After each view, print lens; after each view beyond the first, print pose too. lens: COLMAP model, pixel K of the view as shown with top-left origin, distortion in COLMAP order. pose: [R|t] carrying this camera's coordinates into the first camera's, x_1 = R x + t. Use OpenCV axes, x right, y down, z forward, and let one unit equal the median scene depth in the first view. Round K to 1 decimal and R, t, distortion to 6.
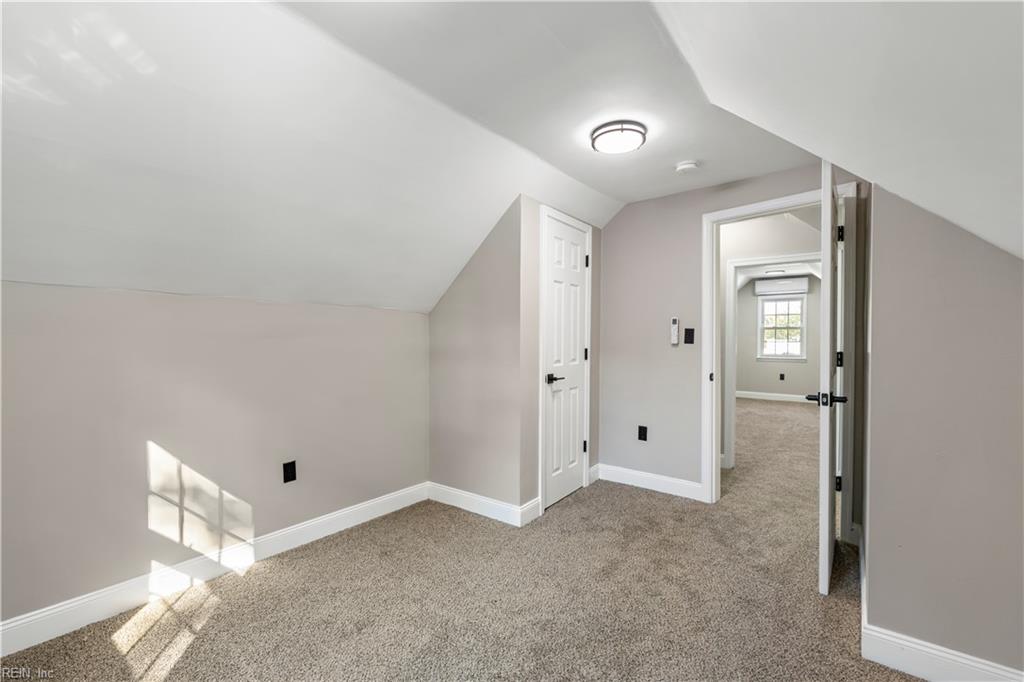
lens RADIAL K [[442.5, 0, 505.5], [0, 442.5, 345.7], [0, 0, 1]] dist [-0.001326, -0.000334]
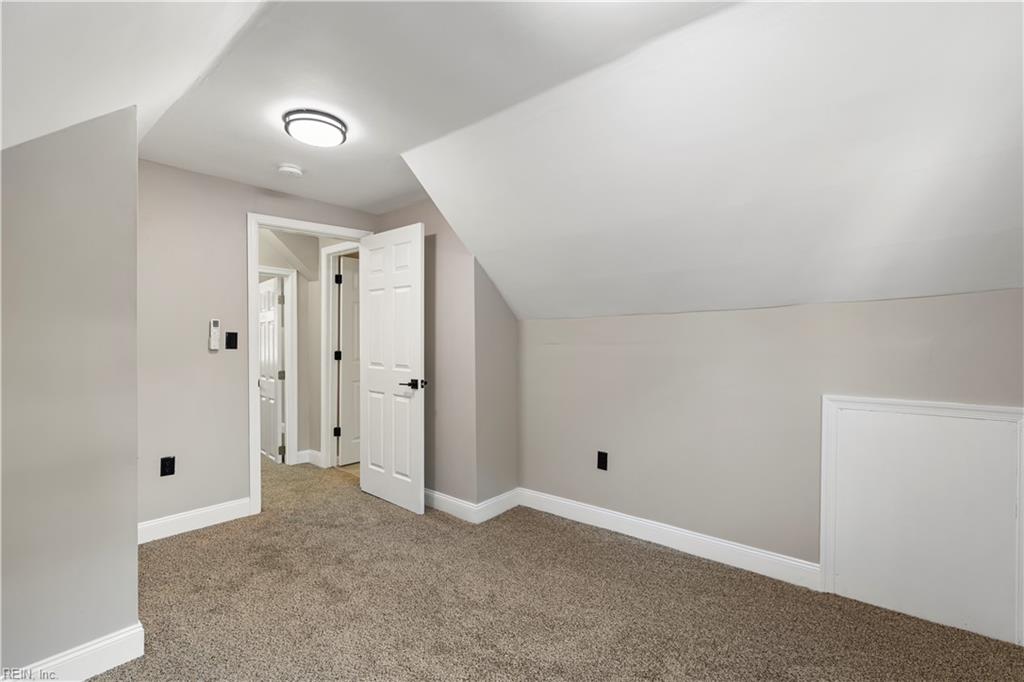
lens RADIAL K [[442.5, 0, 511.1], [0, 442.5, 345.7], [0, 0, 1]] dist [-0.001326, -0.000334]
pose [[0.031058, -0.008625, 0.999480, -0.632715], [0.018544, 0.999796, 0.008051, -0.010755], [-0.999346, 0.018284, 0.031212, 0.536930]]
